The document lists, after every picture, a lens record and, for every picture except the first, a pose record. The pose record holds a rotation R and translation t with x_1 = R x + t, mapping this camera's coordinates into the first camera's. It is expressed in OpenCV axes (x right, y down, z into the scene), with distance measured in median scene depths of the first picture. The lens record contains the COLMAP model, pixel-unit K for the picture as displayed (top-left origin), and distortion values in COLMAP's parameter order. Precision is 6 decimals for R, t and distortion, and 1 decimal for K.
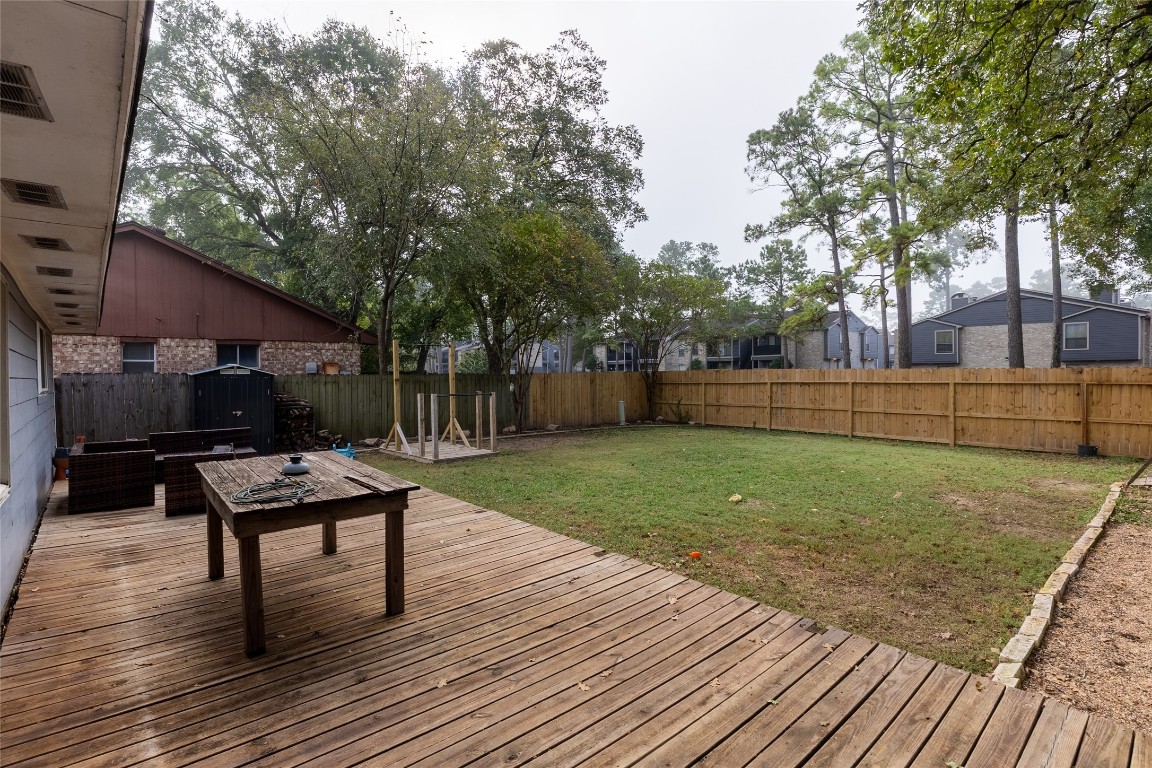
lens RADIAL K [[534.5, 0, 576.7], [0, 534.5, 383.7], [0, 0, 1]] dist [-0.000810, 0.000053]
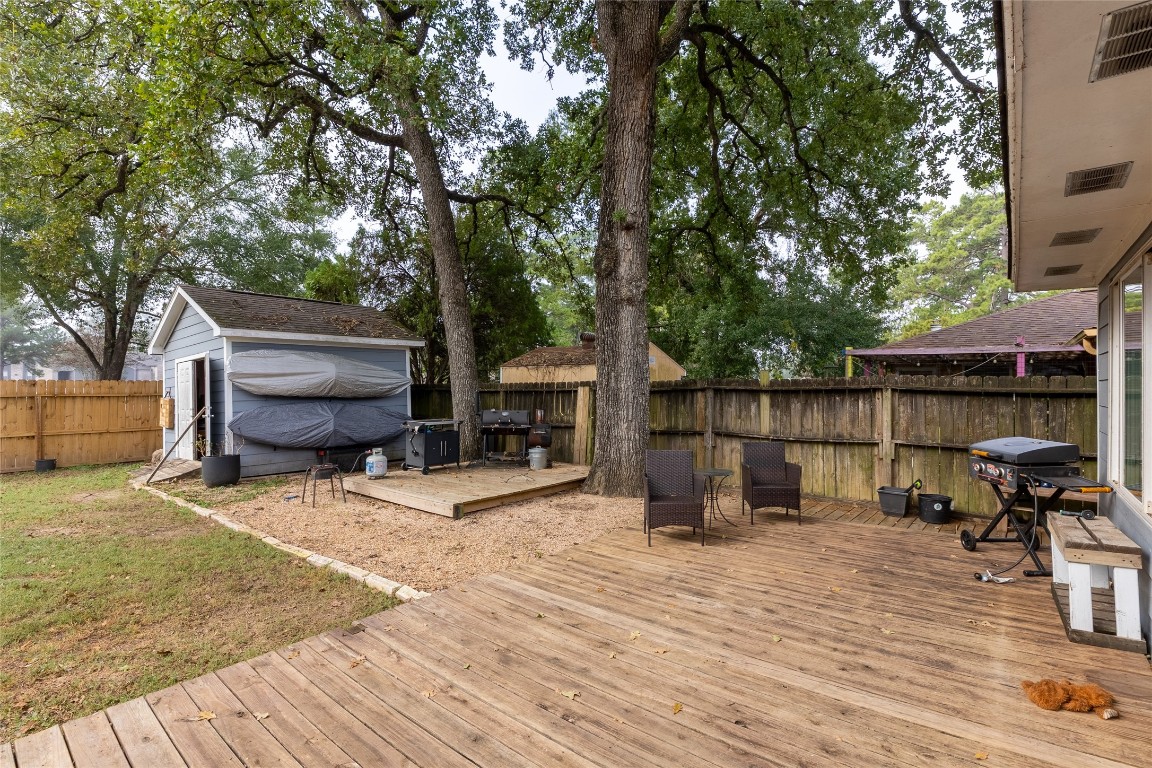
lens RADIAL K [[534.5, 0, 576.3], [0, 534.5, 387.1], [0, 0, 1]] dist [-0.000810, 0.000053]
pose [[-0.132886, 0.003065, 0.991127, -0.140431], [0.020453, 0.999791, -0.000349, 0.003443], [-0.990920, 0.020226, -0.132921, 0.167328]]
